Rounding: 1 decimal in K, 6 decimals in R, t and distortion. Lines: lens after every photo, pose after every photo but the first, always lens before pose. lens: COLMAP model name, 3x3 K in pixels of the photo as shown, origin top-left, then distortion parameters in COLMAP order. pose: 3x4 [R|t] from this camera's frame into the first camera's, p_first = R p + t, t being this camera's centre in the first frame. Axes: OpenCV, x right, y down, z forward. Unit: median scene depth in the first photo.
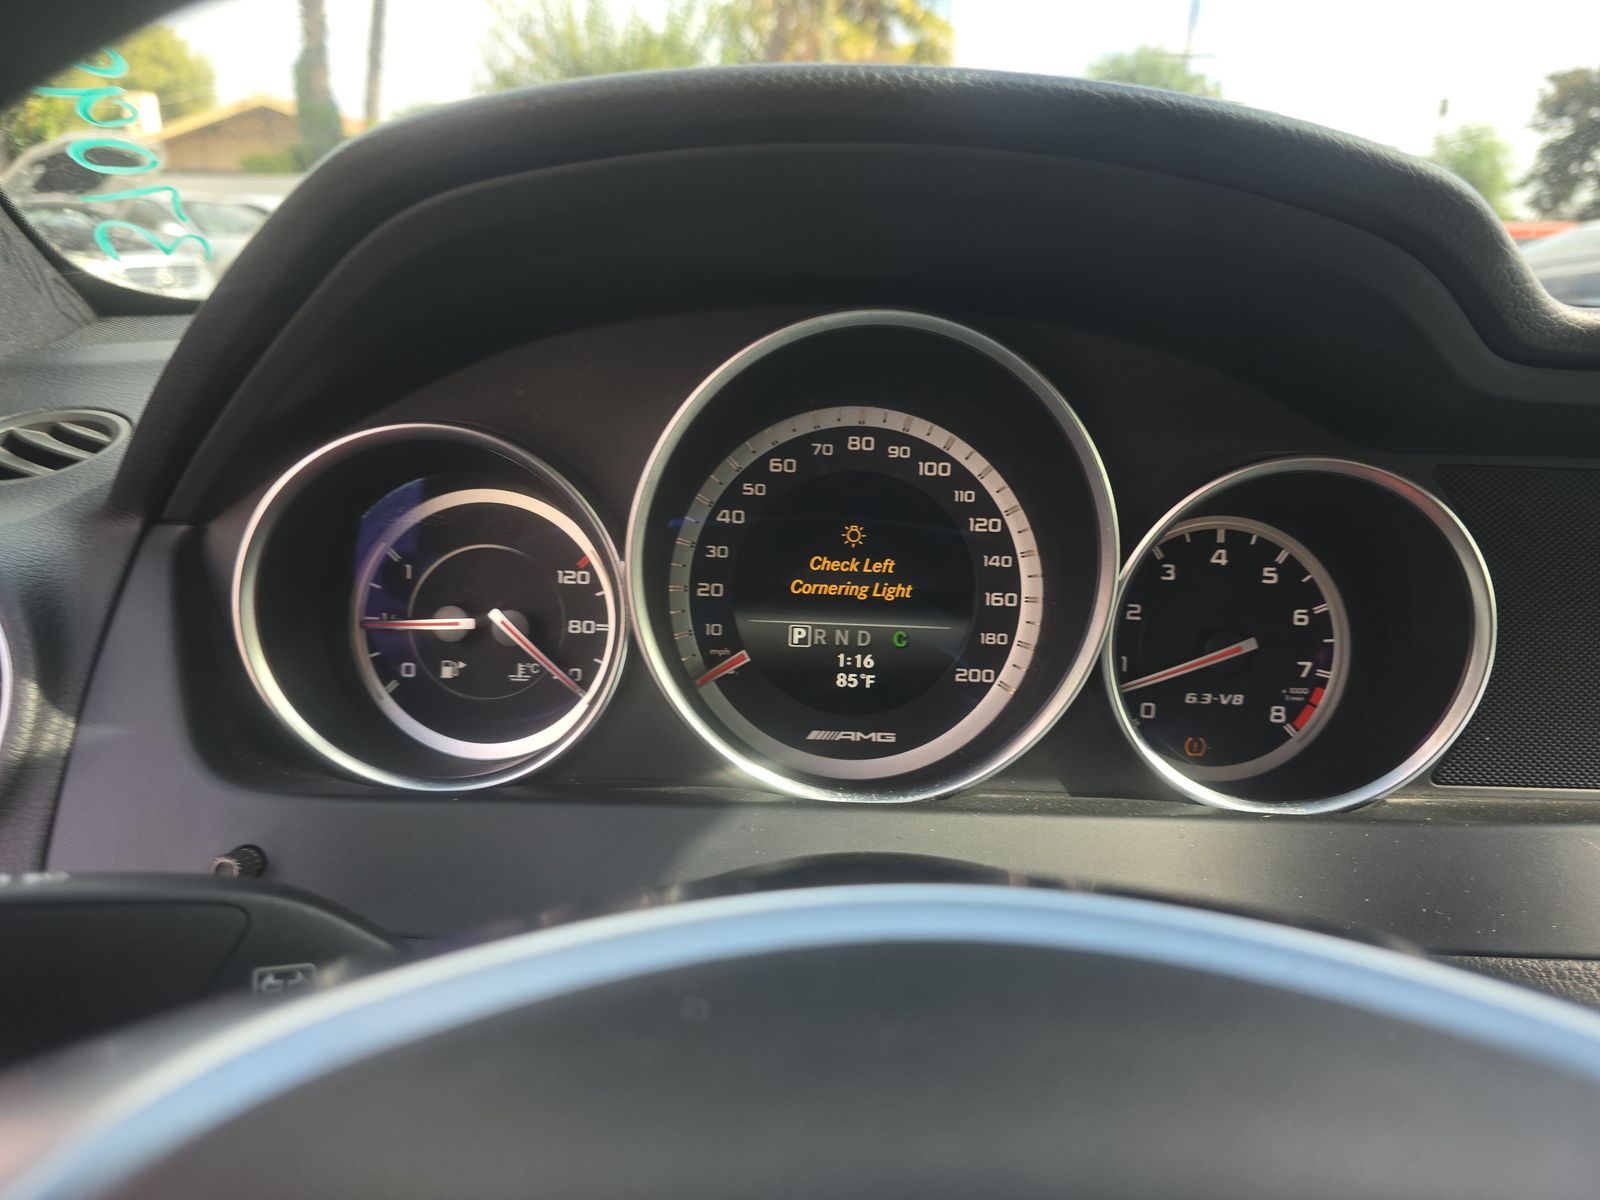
lens RADIAL K [[1112.2, 0, 797.4], [0, 1112.2, 588.4], [0, 0, 1]] dist [0.029868, -0.032944]
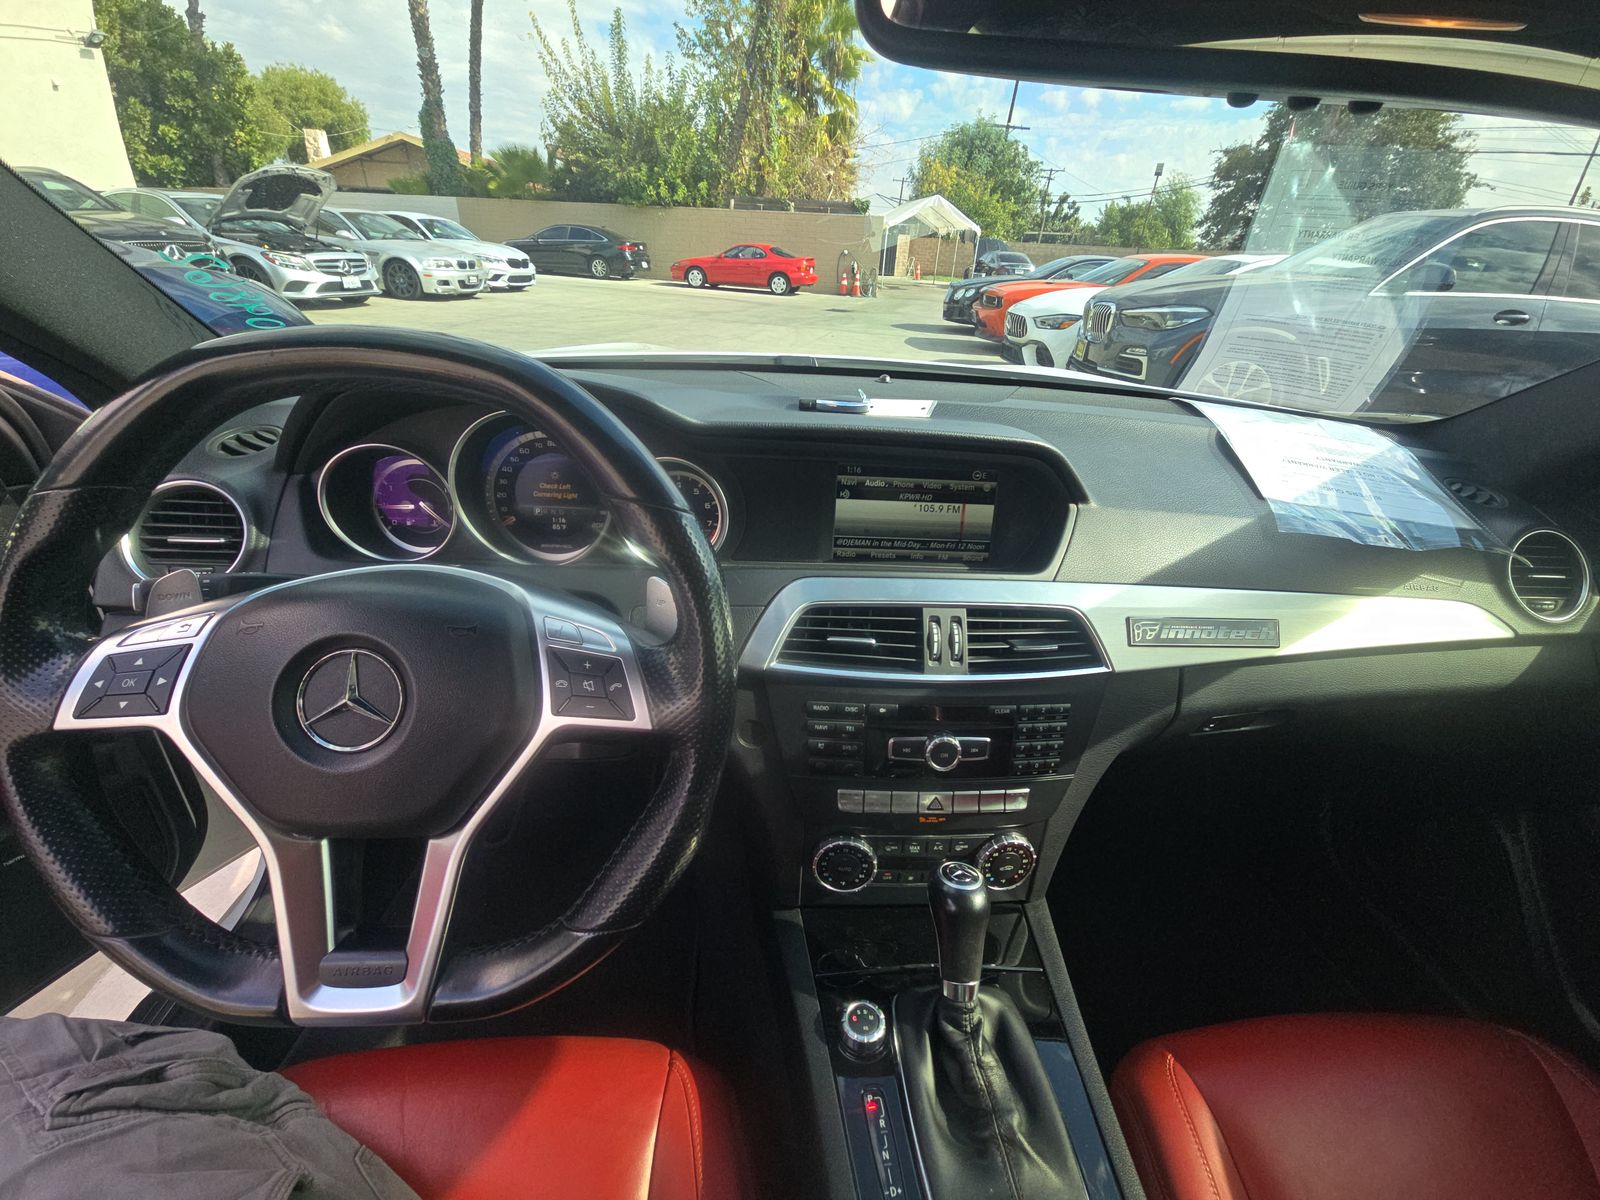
lens RADIAL K [[653.8, 0, 801.0], [0, 653.8, 584.0], [0, 0, 1]] dist [0.007966, -0.001724]
pose [[0.998128, -0.002749, 0.061091, 0.590863], [-0.007782, 0.985157, 0.171477, -0.068165], [-0.060656, -0.171632, 0.983292, -0.753084]]
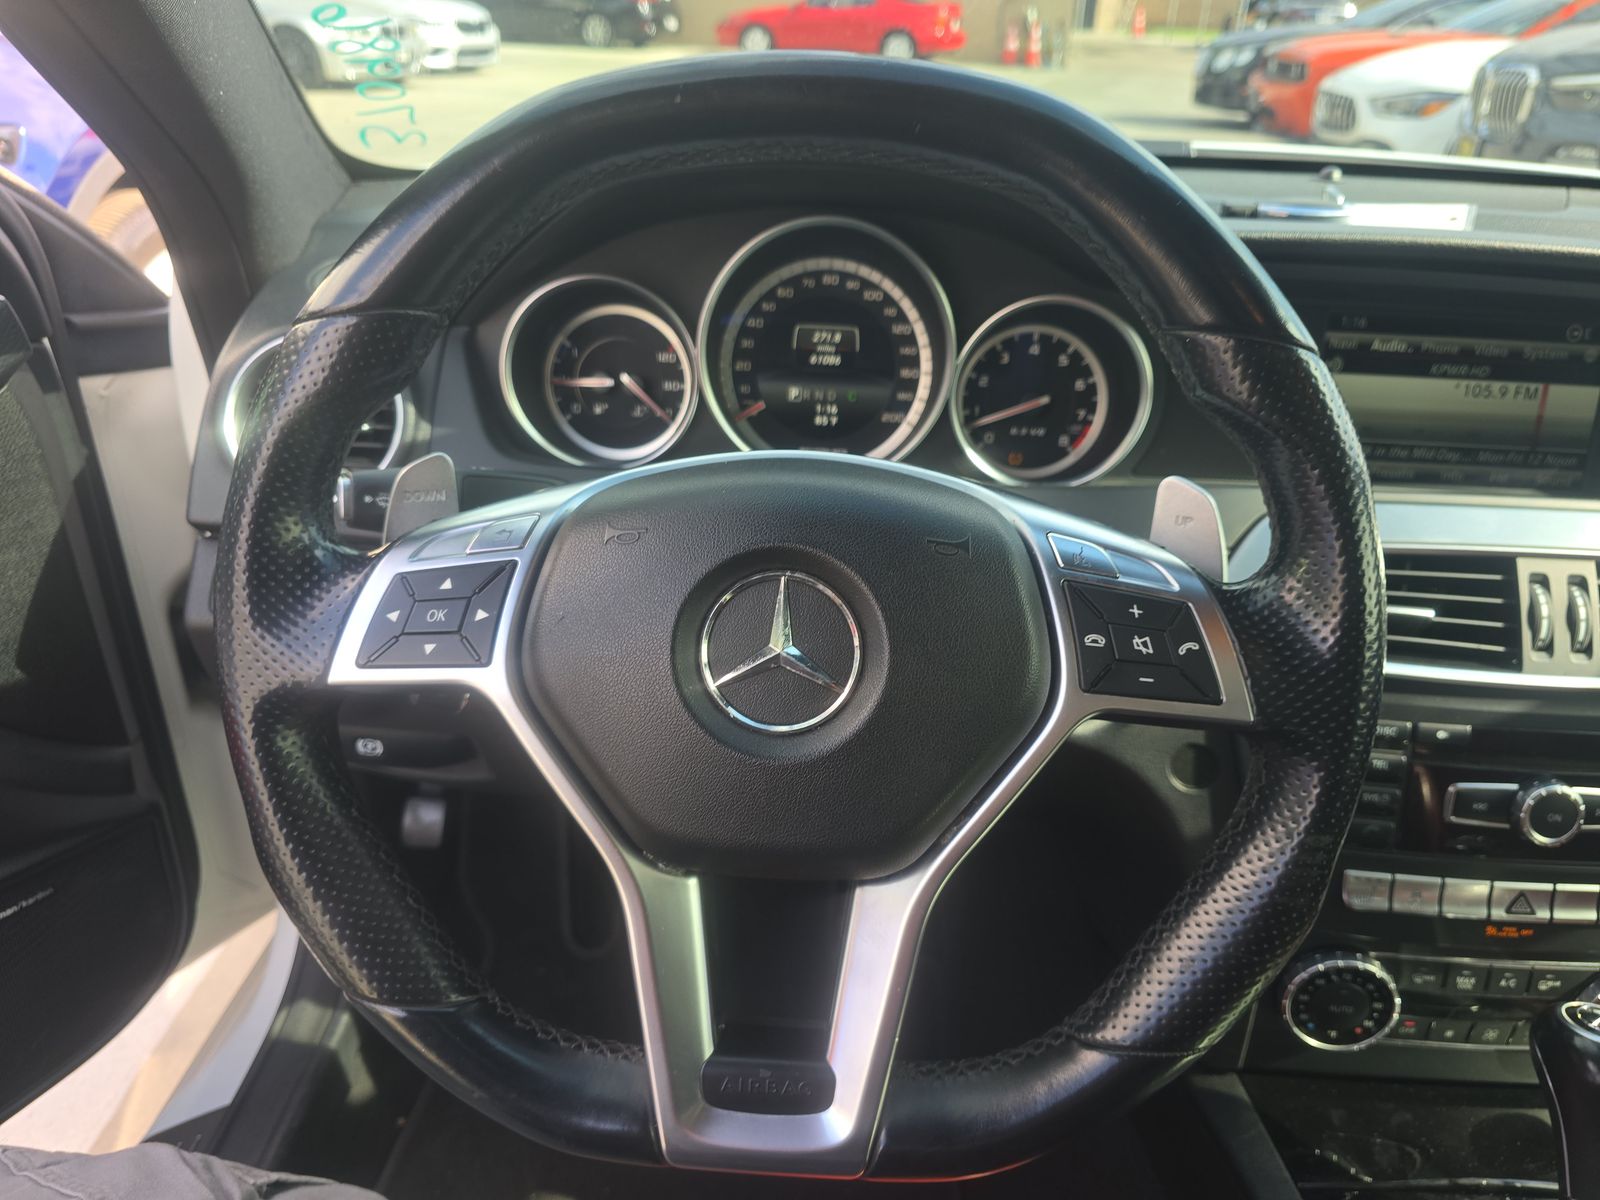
lens RADIAL K [[1112.2, 0, 800.2], [0, 1112.2, 583.2], [0, 0, 1]] dist [0.029868, -0.032944]
pose [[0.999037, 0.019066, -0.039514, 0.088044], [-0.011434, 0.982659, 0.185067, 0.012366], [0.042358, -0.184437, 0.981931, -0.783675]]
